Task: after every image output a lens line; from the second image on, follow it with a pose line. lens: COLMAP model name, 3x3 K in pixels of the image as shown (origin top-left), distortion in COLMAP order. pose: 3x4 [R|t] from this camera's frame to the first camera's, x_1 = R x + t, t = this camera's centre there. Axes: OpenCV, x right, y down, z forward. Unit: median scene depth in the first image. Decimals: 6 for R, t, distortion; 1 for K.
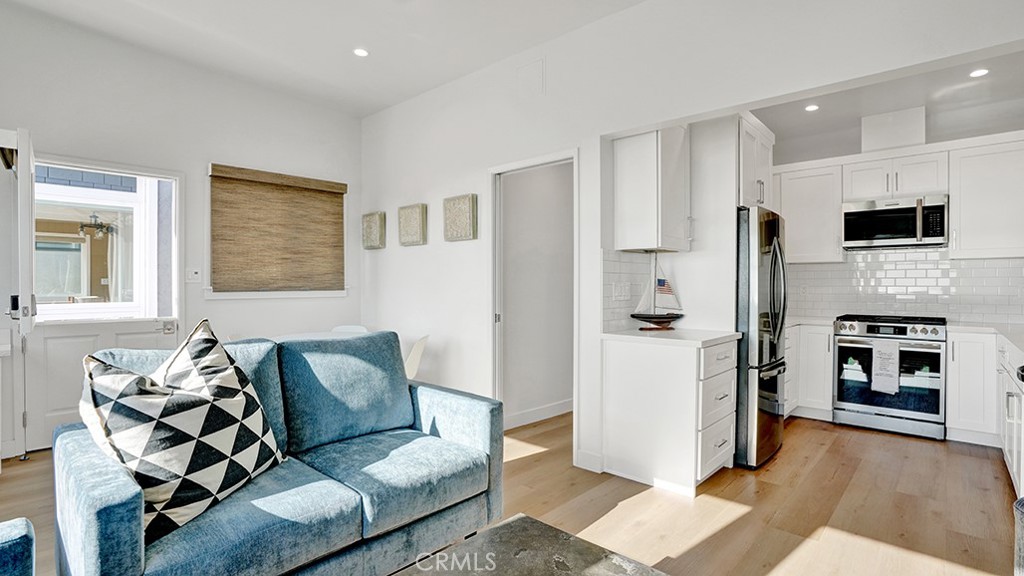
lens RADIAL K [[478.5, 0, 535.7], [0, 478.5, 291.0], [0, 0, 1]] dist [-0.033034, 0.012206]
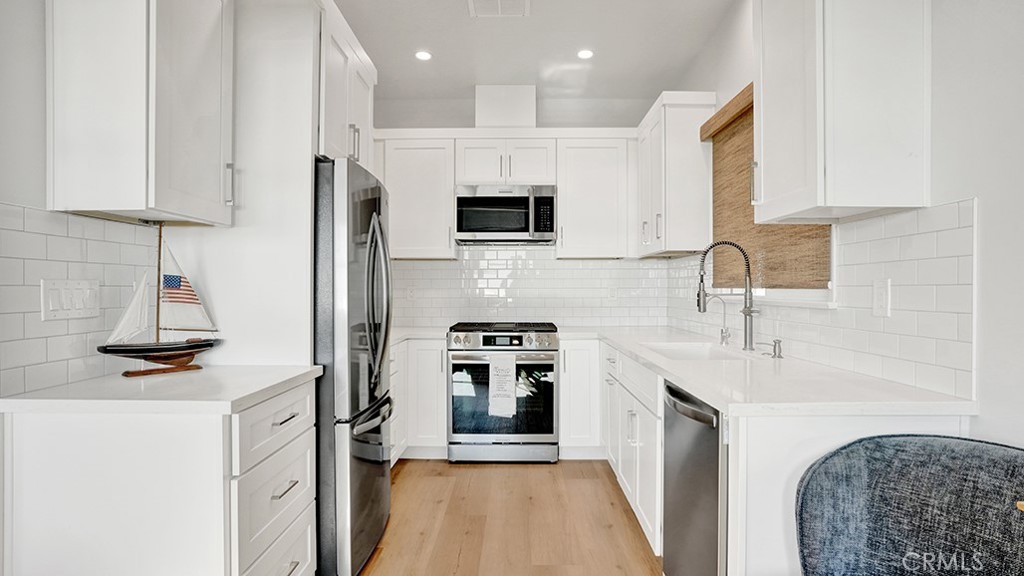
lens RADIAL K [[505.0, 0, 516.8], [0, 505.0, 292.1], [0, 0, 1]] dist [-0.037925, 0.000384]
pose [[0.746099, -0.005685, 0.665811, 0.177431], [0.009675, 0.999951, -0.002303, -0.001148], [-0.665765, 0.008160, 0.746117, 0.331947]]
